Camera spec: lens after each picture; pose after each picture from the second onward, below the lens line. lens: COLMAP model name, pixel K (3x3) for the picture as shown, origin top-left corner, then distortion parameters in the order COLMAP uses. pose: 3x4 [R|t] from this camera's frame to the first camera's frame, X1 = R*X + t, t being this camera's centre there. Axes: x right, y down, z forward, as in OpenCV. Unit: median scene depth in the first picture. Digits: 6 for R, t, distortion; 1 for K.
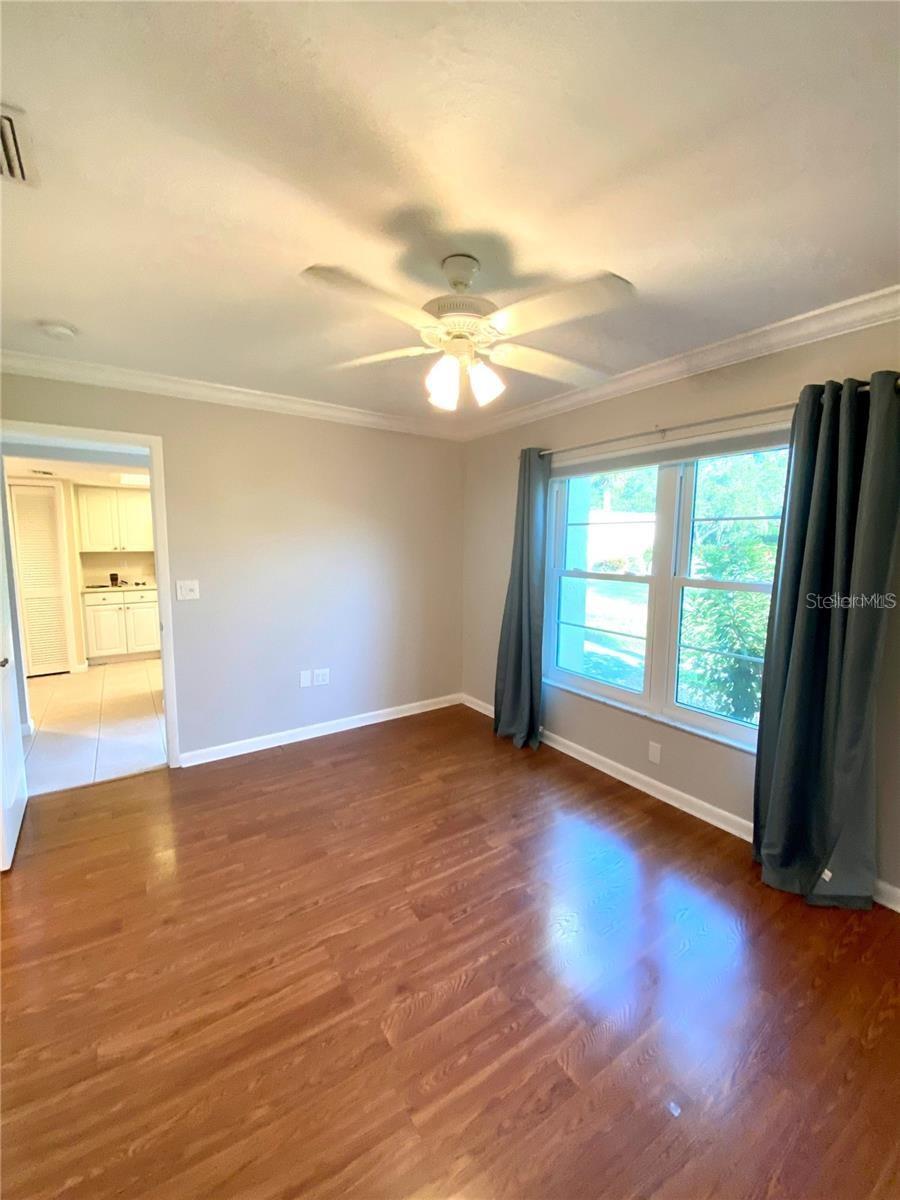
lens RADIAL K [[484.9, 0, 451.4], [0, 484.9, 595.5], [0, 0, 1]] dist [0.038199, -0.028363]
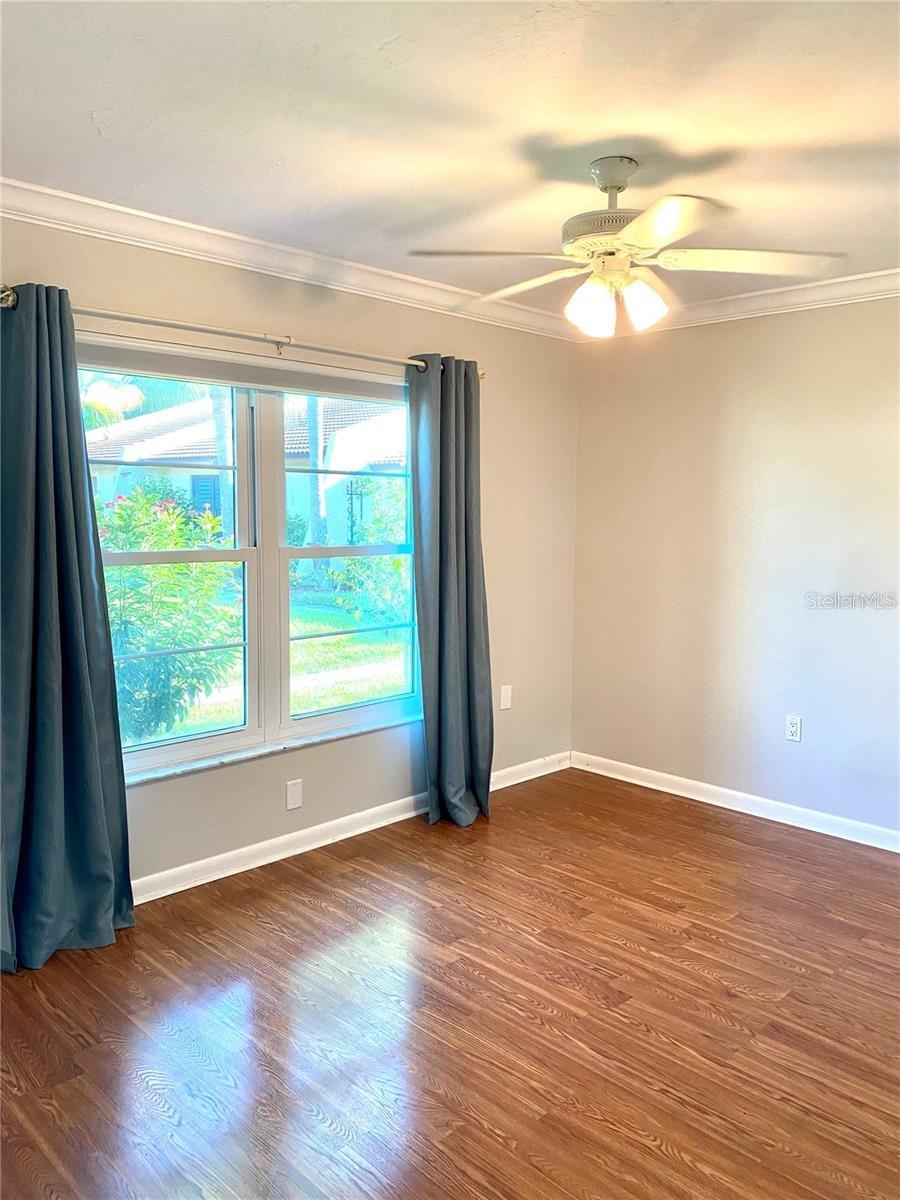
lens RADIAL K [[905.8, 0, 450.0], [0, 905.8, 600.0], [0, 0, 1]] dist [0.002606, -0.004622]
pose [[-0.175674, -0.104139, 0.978925, -1.263893], [0.106767, 0.986508, 0.124106, -0.139835], [-0.978642, 0.126319, -0.162185, 1.363405]]
